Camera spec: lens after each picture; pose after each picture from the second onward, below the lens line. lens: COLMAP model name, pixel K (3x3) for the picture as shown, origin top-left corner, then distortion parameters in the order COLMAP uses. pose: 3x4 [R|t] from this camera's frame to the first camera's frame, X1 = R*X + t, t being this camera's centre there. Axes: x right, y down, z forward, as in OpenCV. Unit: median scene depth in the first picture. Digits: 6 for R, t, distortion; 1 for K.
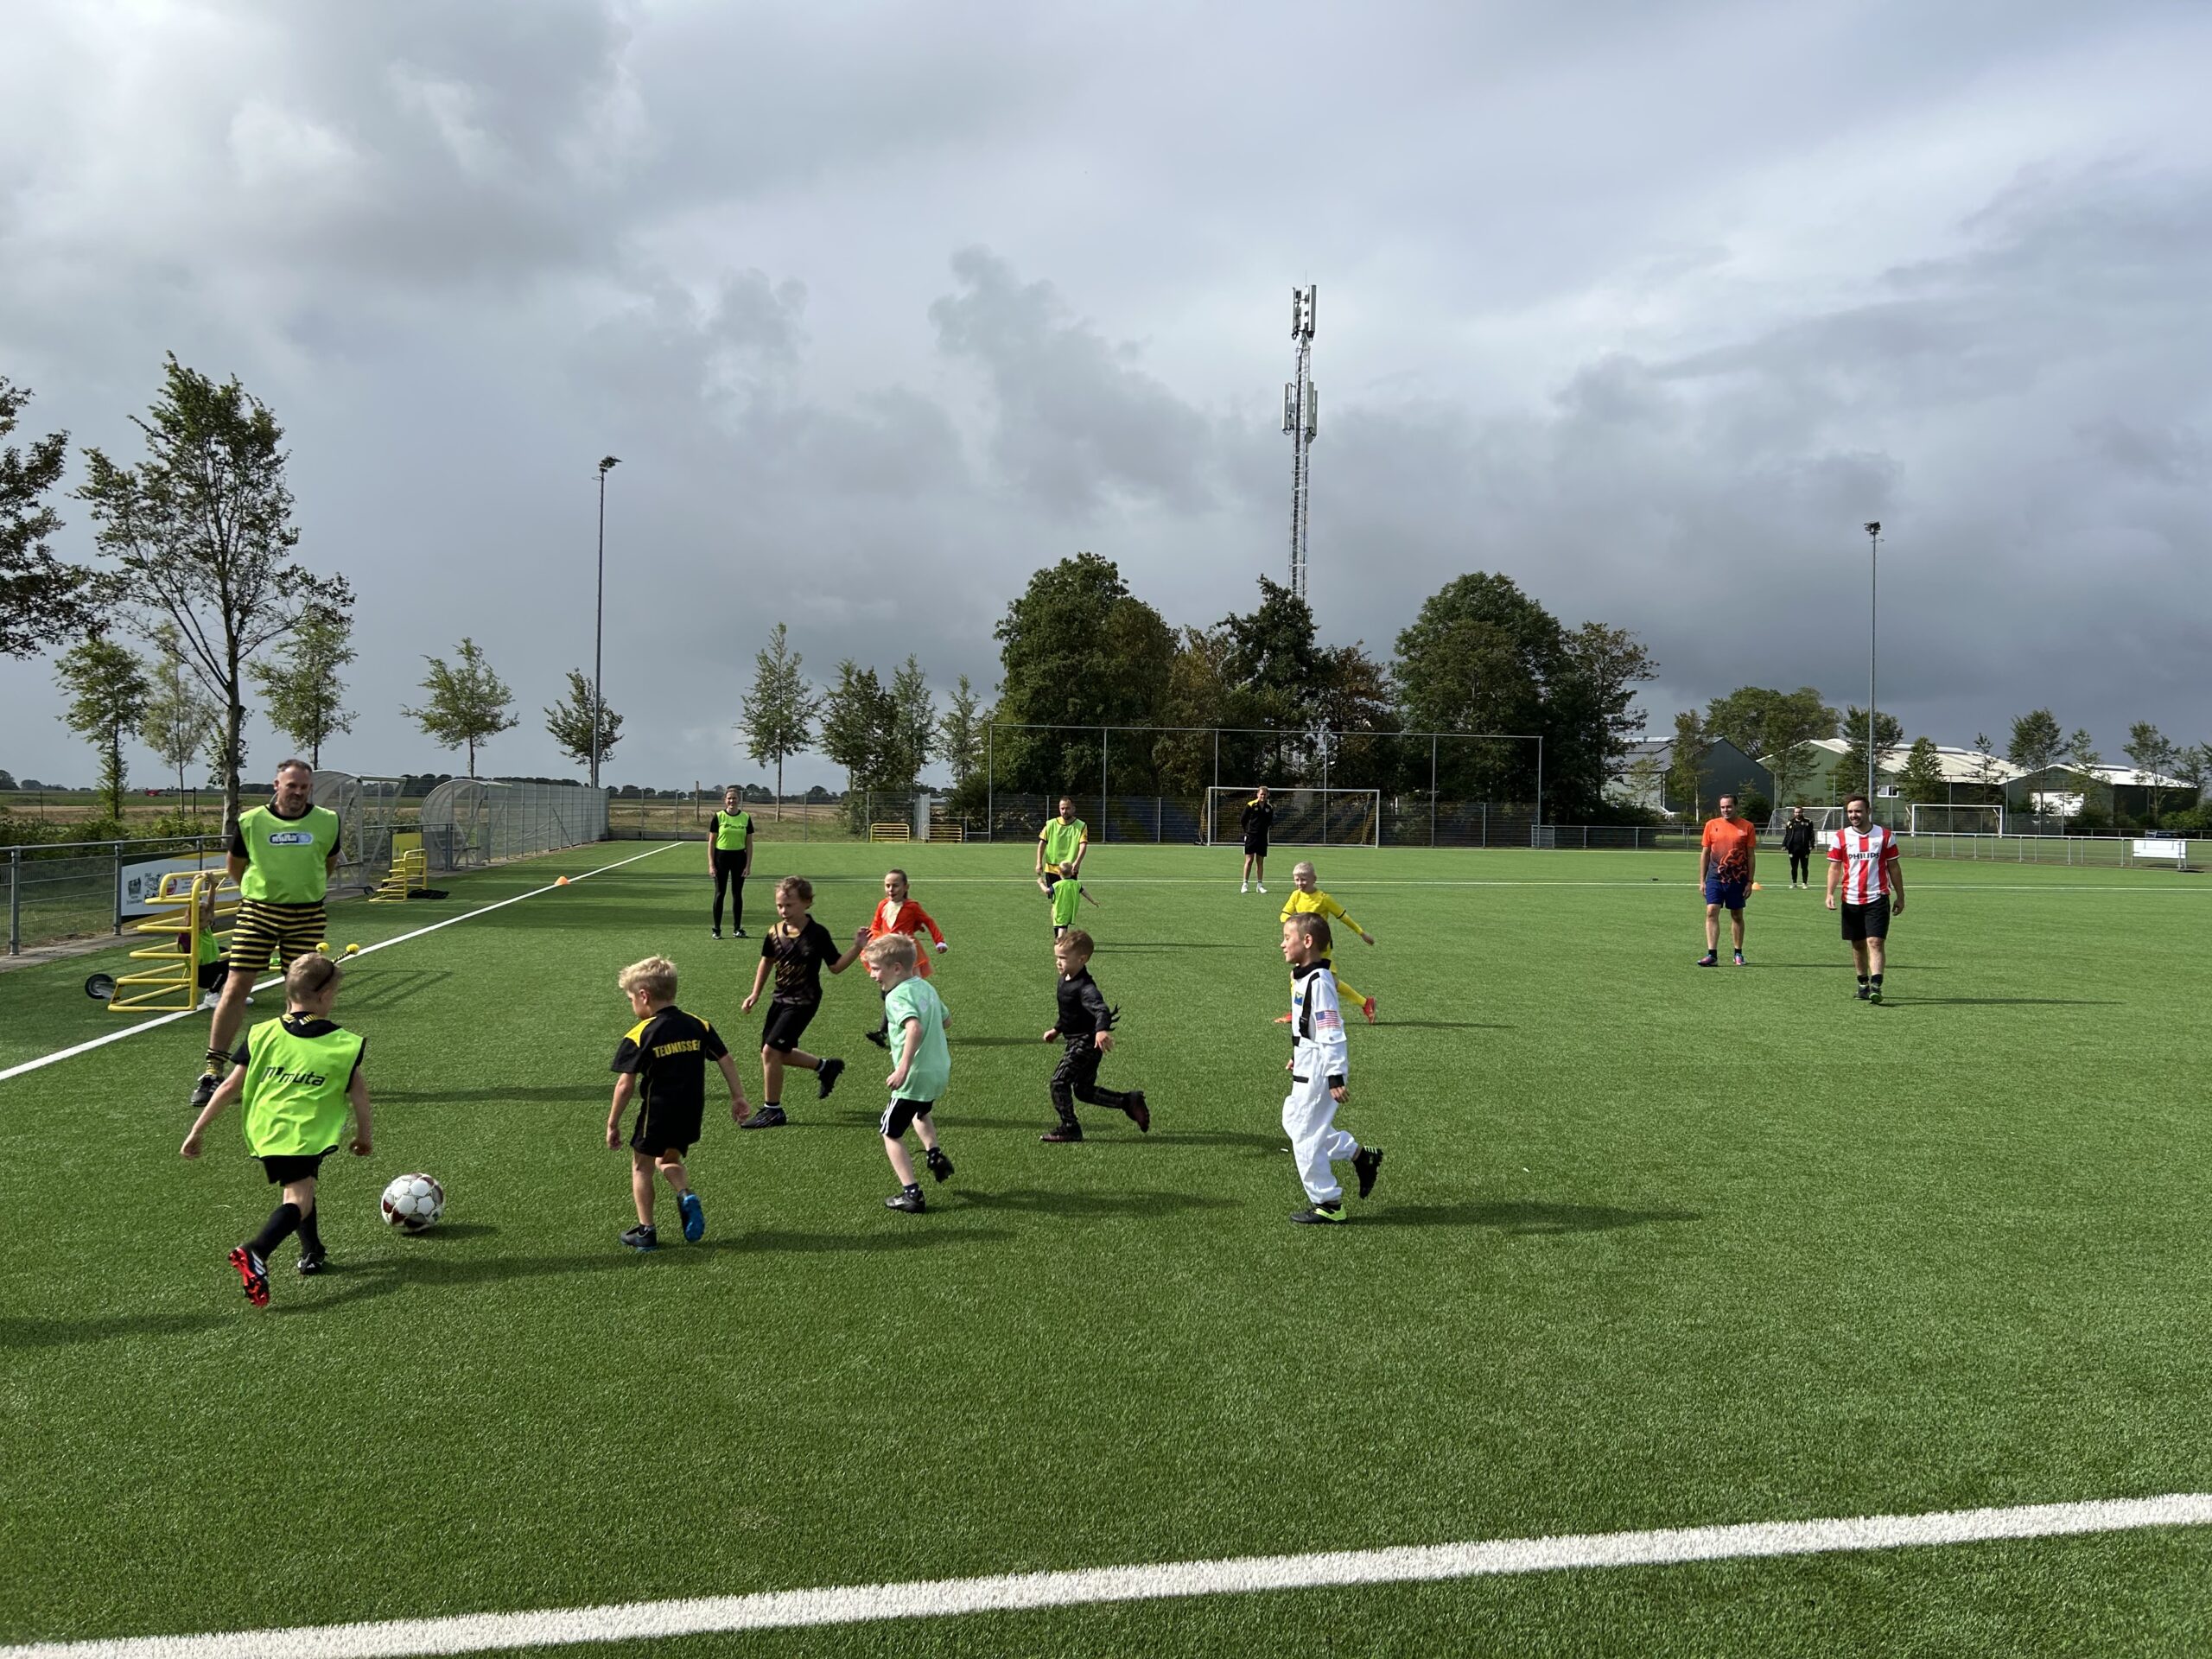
lens RADIAL K [[1654.3, 0, 1096.6], [0, 1654.3, 823.3], [0, 0, 1]] dist [0.053434, -0.057331]
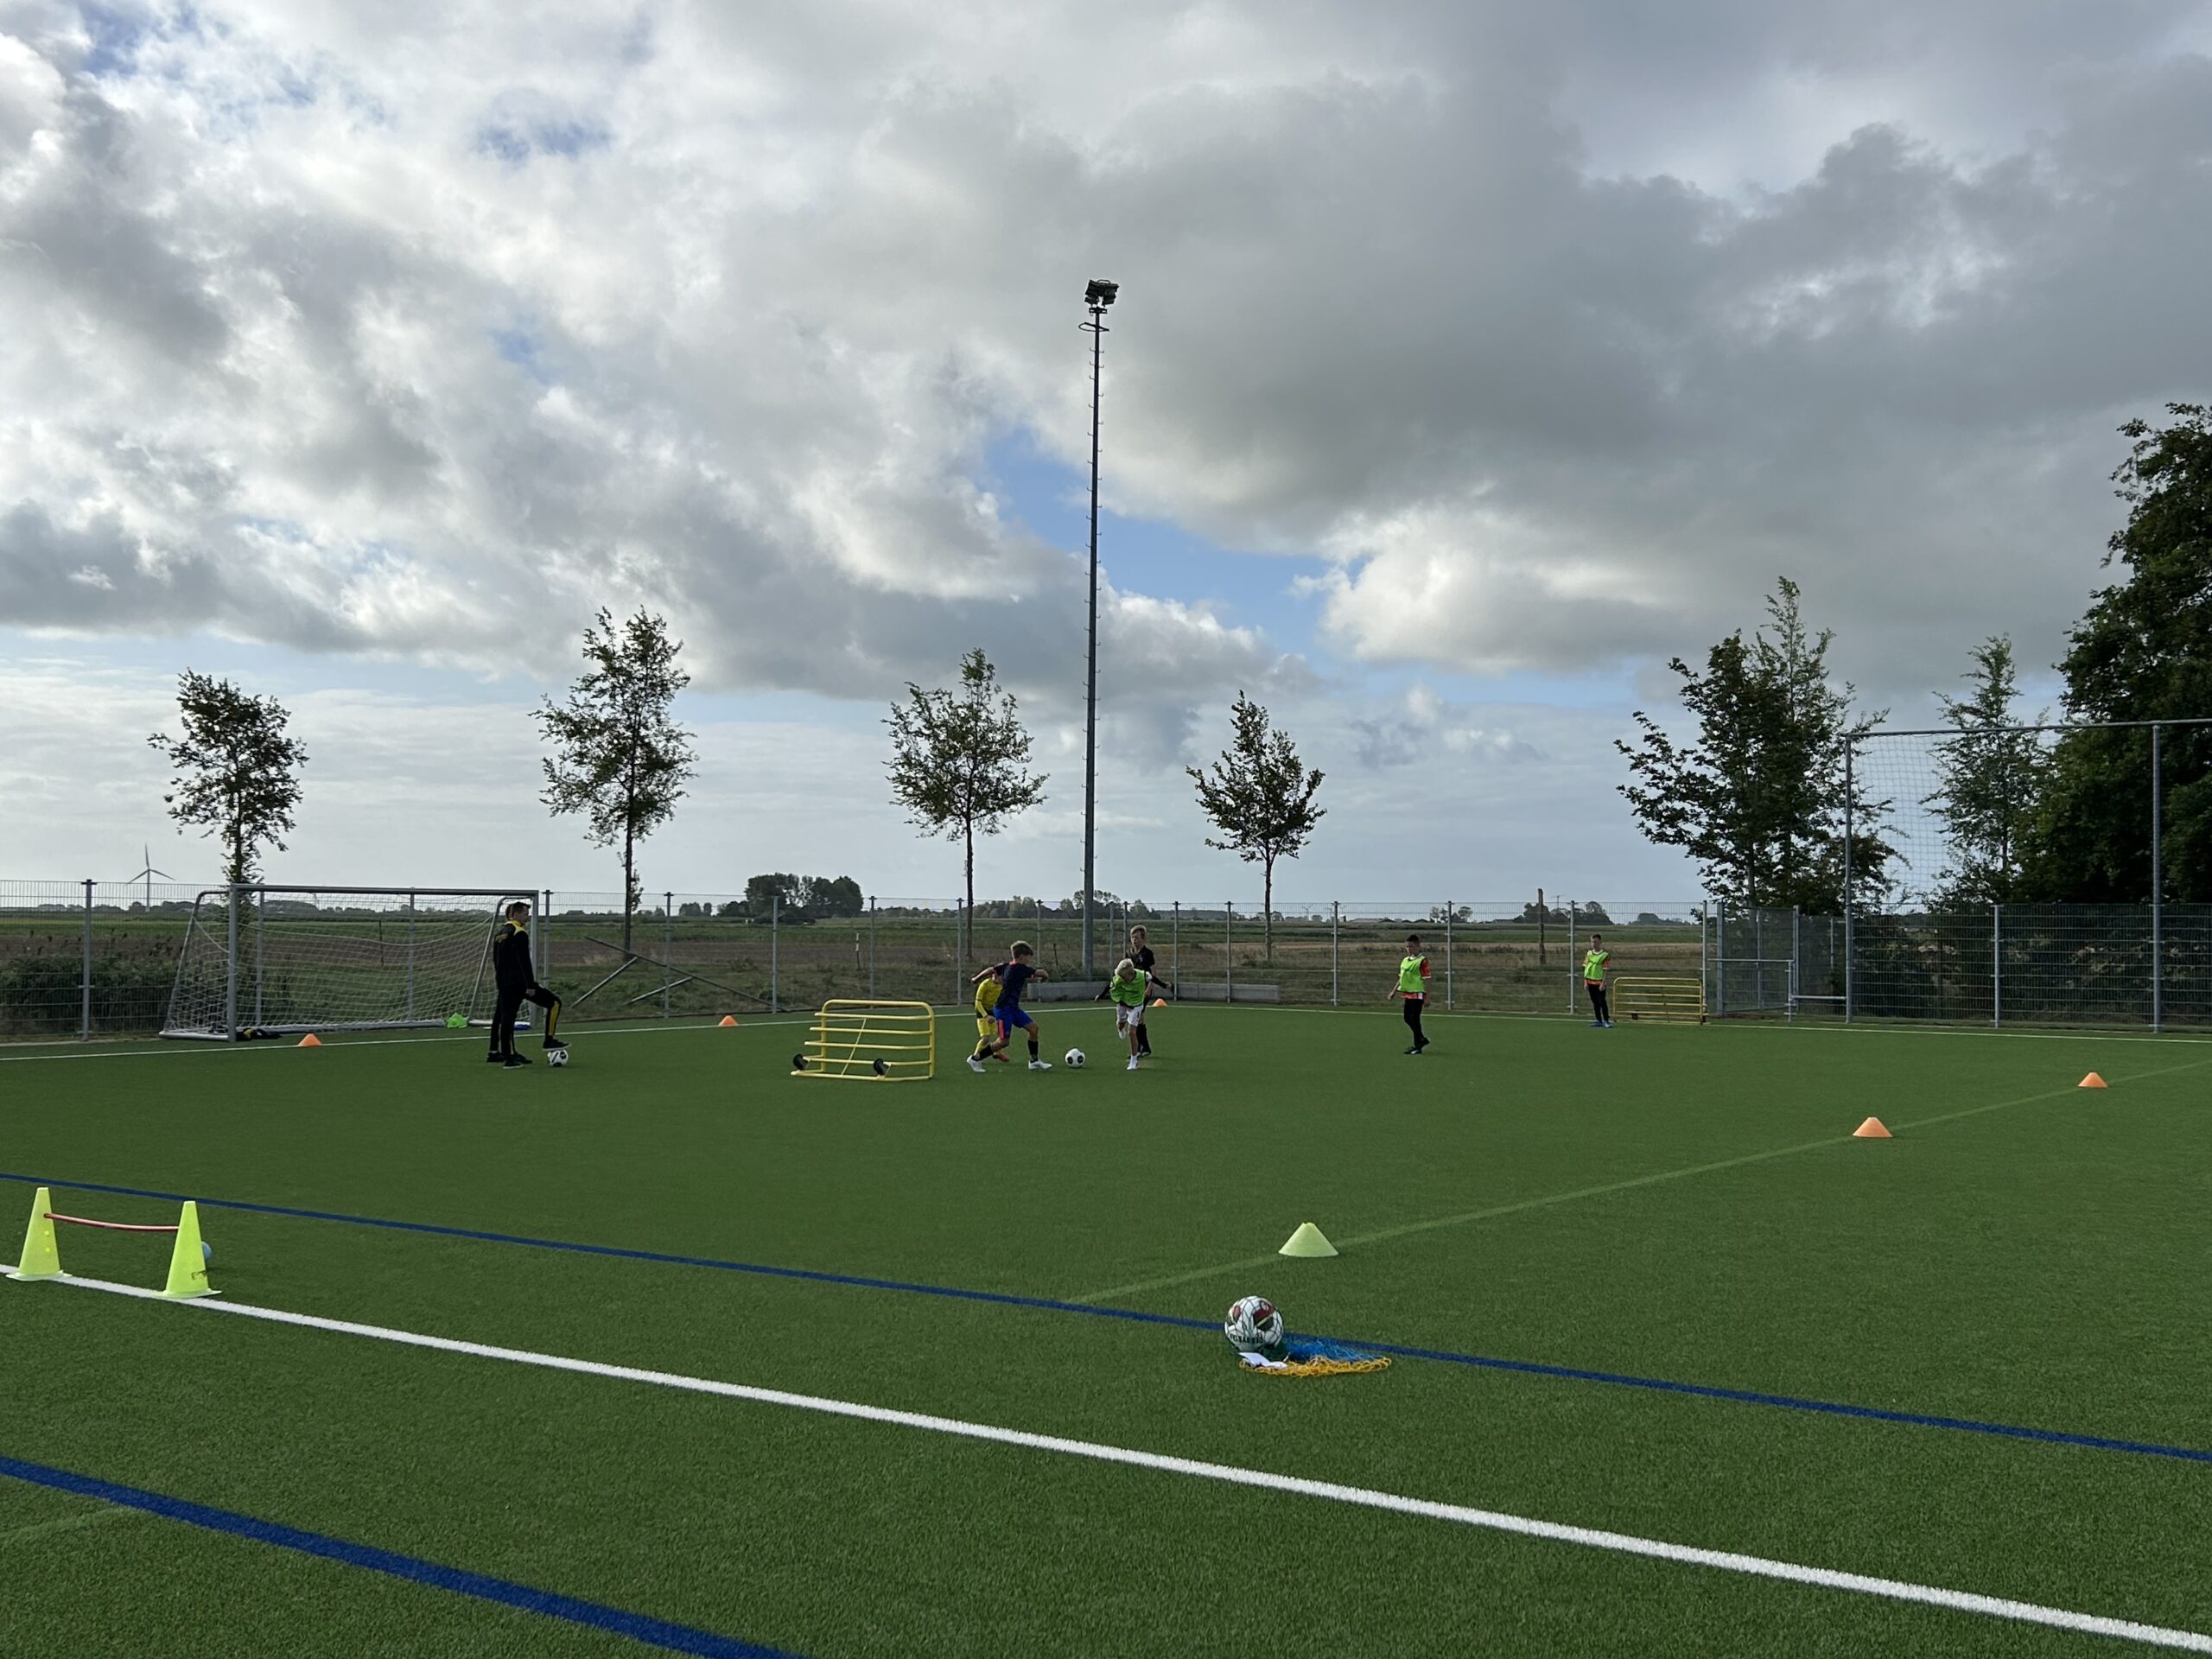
lens RADIAL K [[2293.1, 0, 1089.9], [0, 2293.1, 828.4], [0, 0, 1]] dist [0.046476, 0.000000]
pose [[0.699312, -0.040026, -0.713695, 0.194829], [-0.003369, 0.998235, -0.059285, -0.001371], [0.714809, 0.043863, 0.697943, 0.431545]]
